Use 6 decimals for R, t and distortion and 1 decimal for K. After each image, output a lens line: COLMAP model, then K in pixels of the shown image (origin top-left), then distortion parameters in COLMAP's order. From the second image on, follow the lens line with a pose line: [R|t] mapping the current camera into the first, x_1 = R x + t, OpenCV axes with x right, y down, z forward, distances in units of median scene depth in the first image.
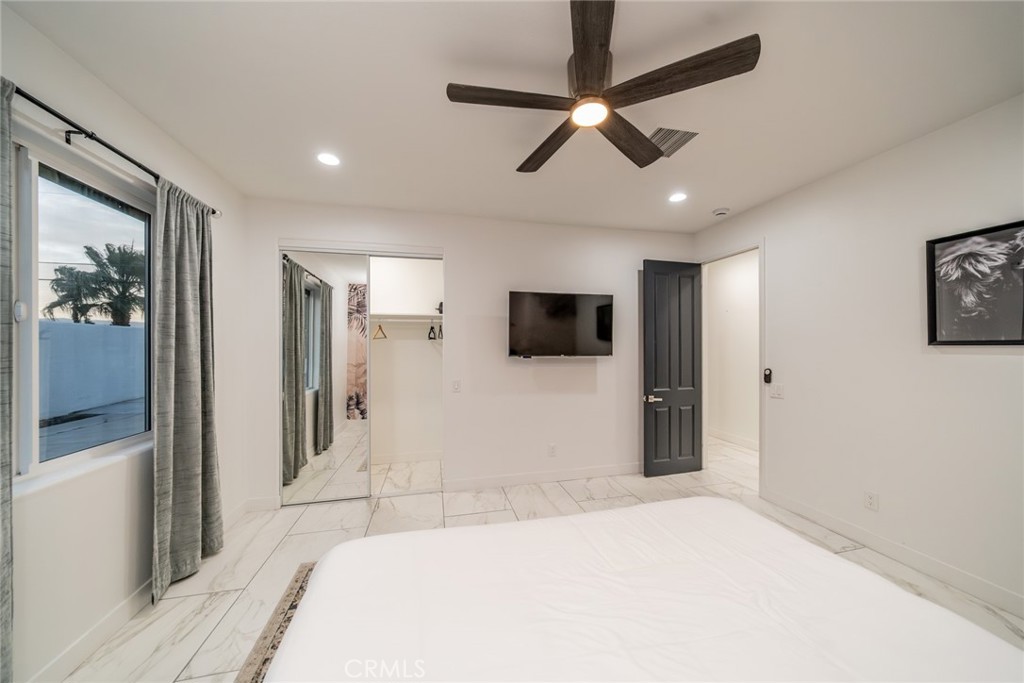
lens RADIAL K [[349.2, 0, 512.5], [0, 349.2, 343.3], [0, 0, 1]] dist [-0.002320, 0.000007]
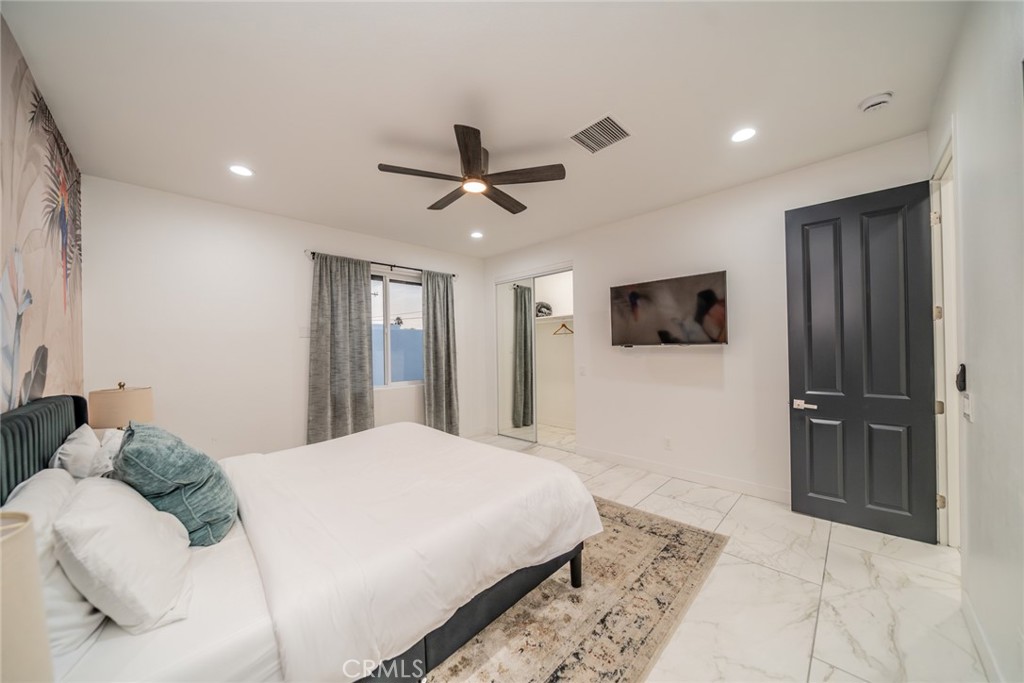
lens RADIAL K [[349.2, 0, 513.6], [0, 349.2, 345.9], [0, 0, 1]] dist [-0.002320, 0.000007]
pose [[0.530196, -0.009920, -0.847817, 0.720024], [0.025904, 0.999654, 0.004503, 0.023011], [0.847479, -0.024349, 0.530270, 0.140365]]
